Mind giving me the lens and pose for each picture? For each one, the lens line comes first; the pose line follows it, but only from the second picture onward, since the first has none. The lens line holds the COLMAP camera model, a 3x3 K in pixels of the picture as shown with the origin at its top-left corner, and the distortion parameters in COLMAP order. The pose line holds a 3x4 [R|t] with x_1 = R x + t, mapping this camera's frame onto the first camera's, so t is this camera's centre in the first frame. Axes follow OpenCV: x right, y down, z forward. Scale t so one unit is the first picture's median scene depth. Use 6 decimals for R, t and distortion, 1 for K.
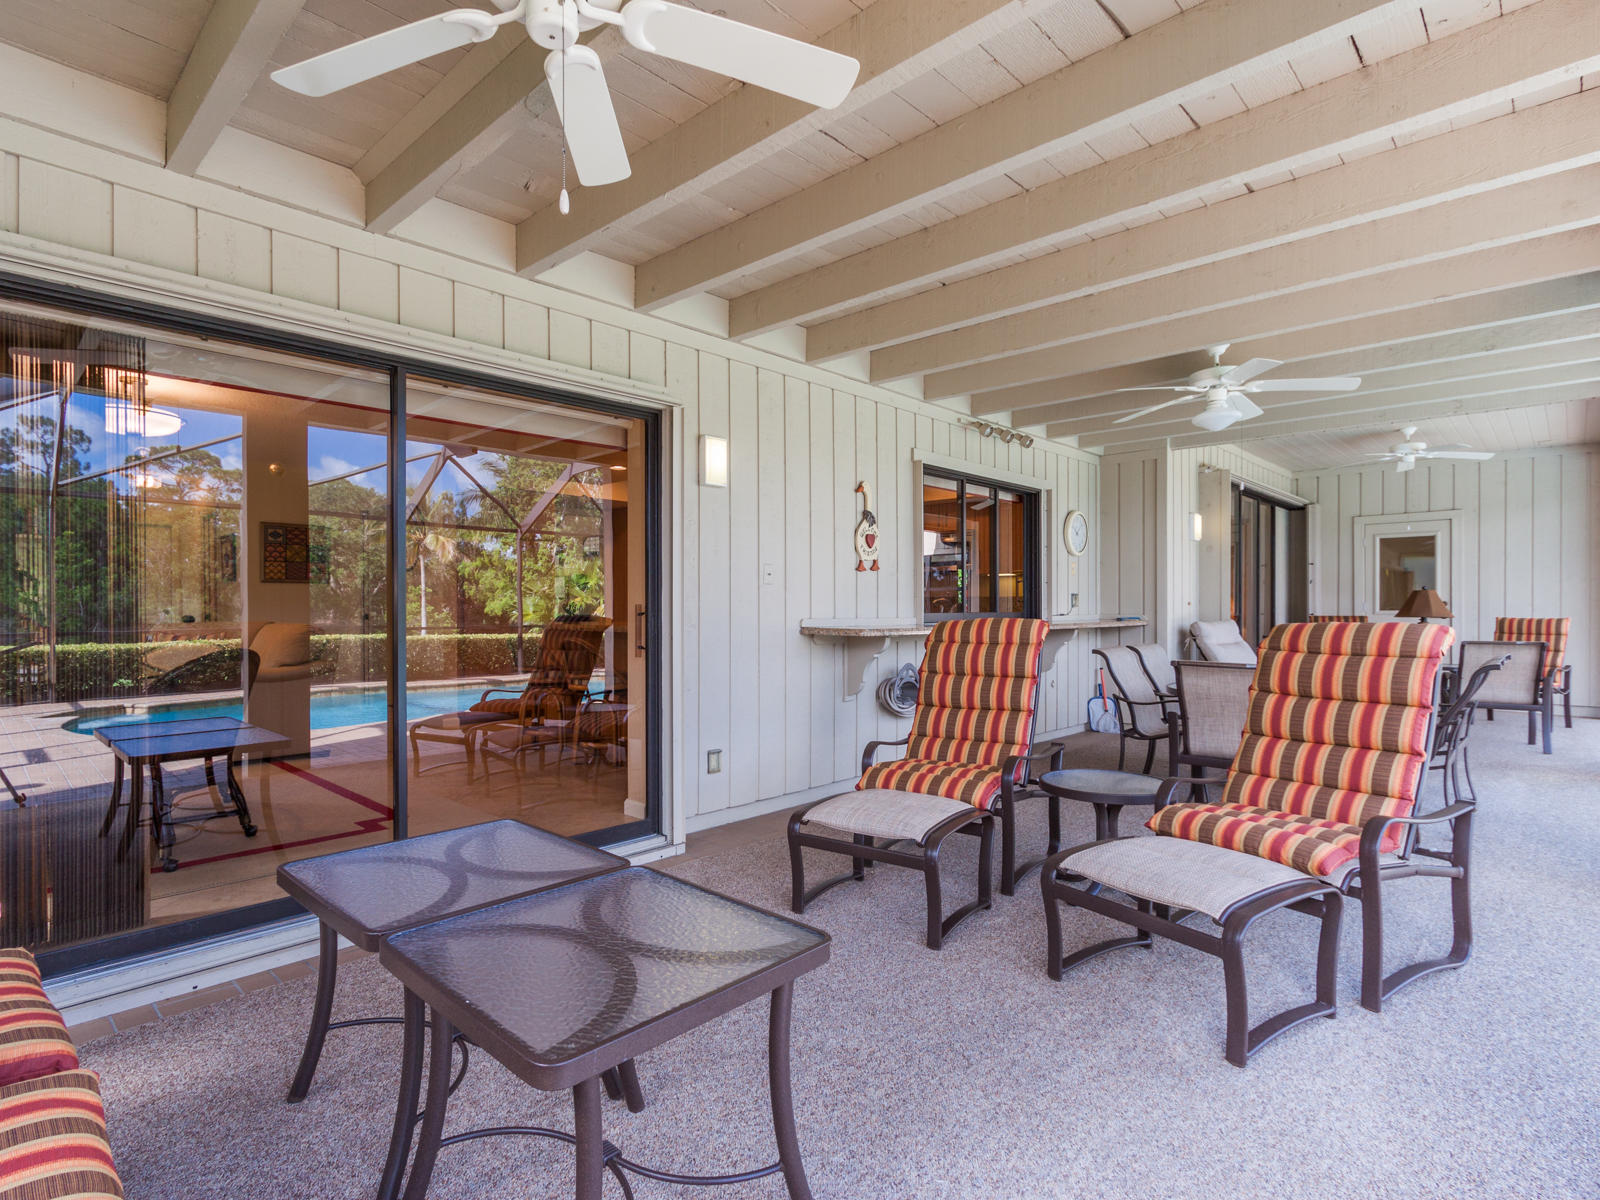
lens RADIAL K [[819.4, 0, 807.3], [0, 819.4, 609.9], [0, 0, 1]] dist [0.012599, -0.000064]
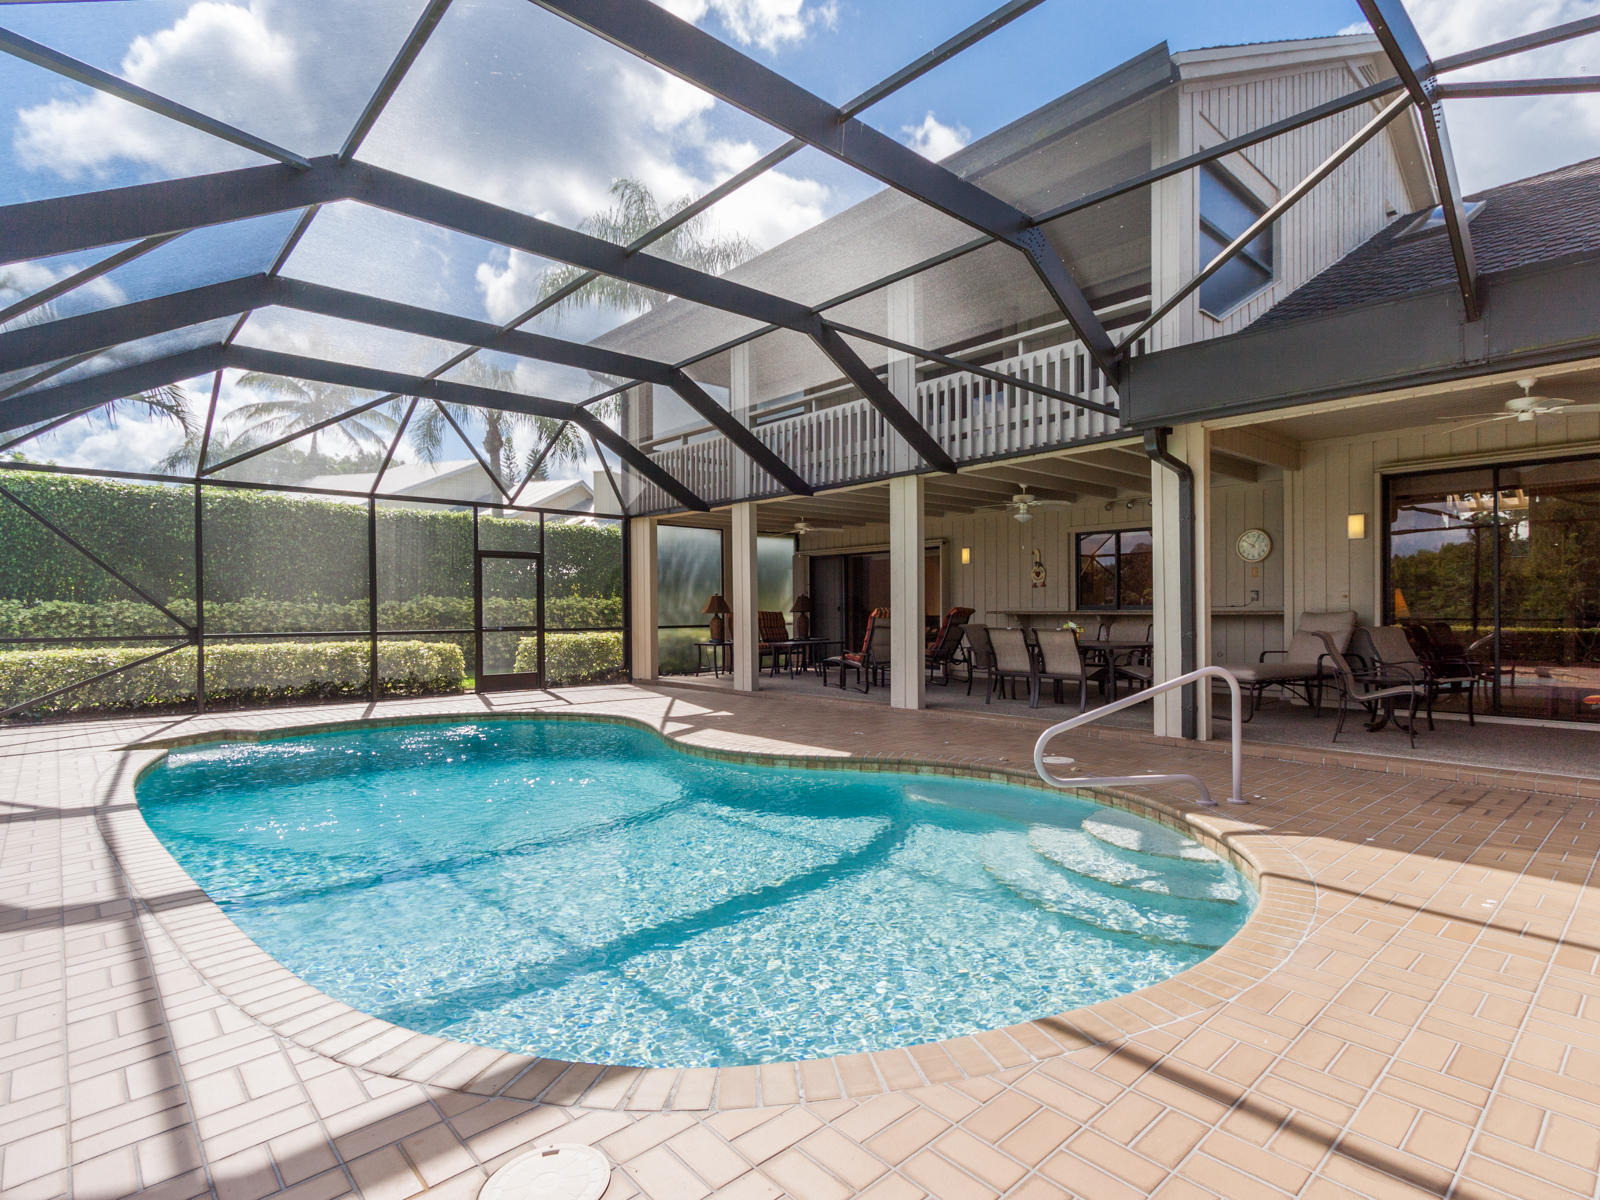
lens RADIAL K [[819.4, 0, 807.3], [0, 819.4, 609.9], [0, 0, 1]] dist [0.012599, -0.000064]
pose [[-0.081029, 0.007046, -0.996687, 2.437439], [-0.004608, 0.999962, 0.007444, 0.001021], [0.996701, 0.005196, -0.080994, 0.539718]]
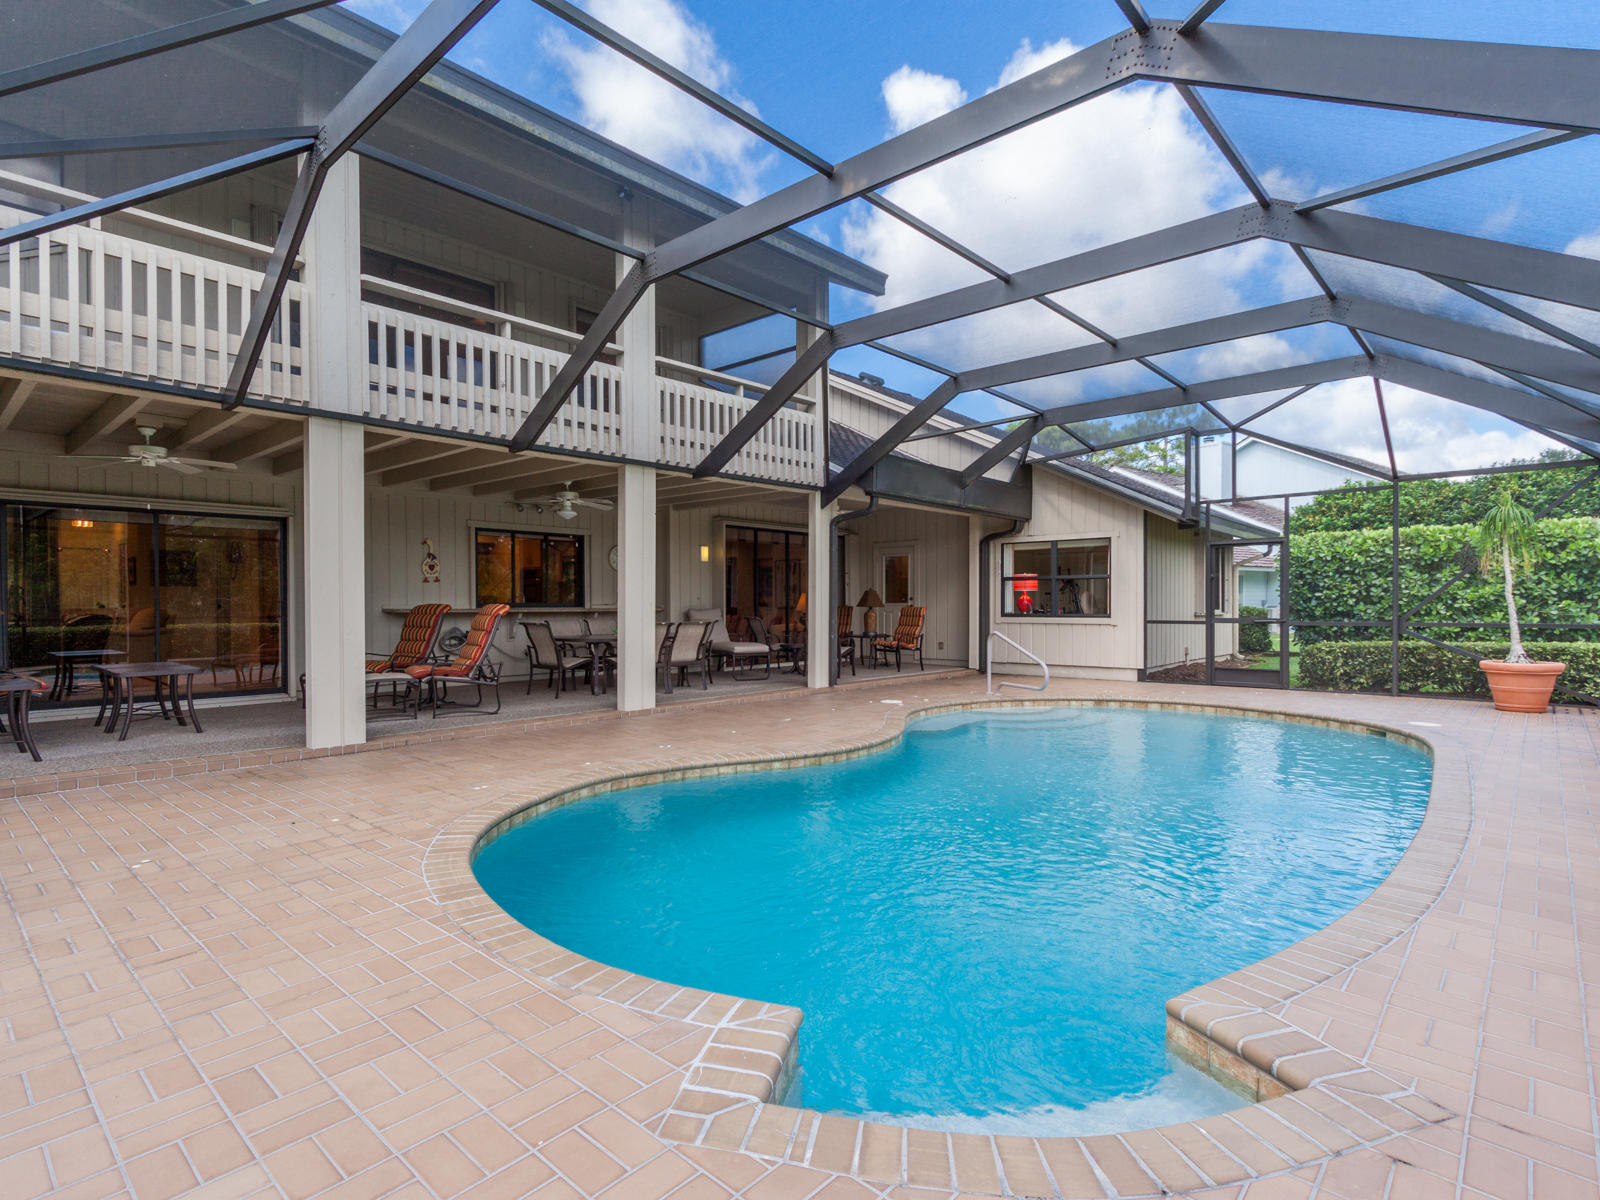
lens RADIAL K [[819.4, 0, 807.3], [0, 819.4, 609.9], [0, 0, 1]] dist [0.012599, -0.000064]
pose [[0.999680, -0.003449, 0.025054, 0.975729], [0.003453, 0.999994, -0.000133, 0.026537], [-0.025053, 0.000219, 0.999686, -1.105688]]
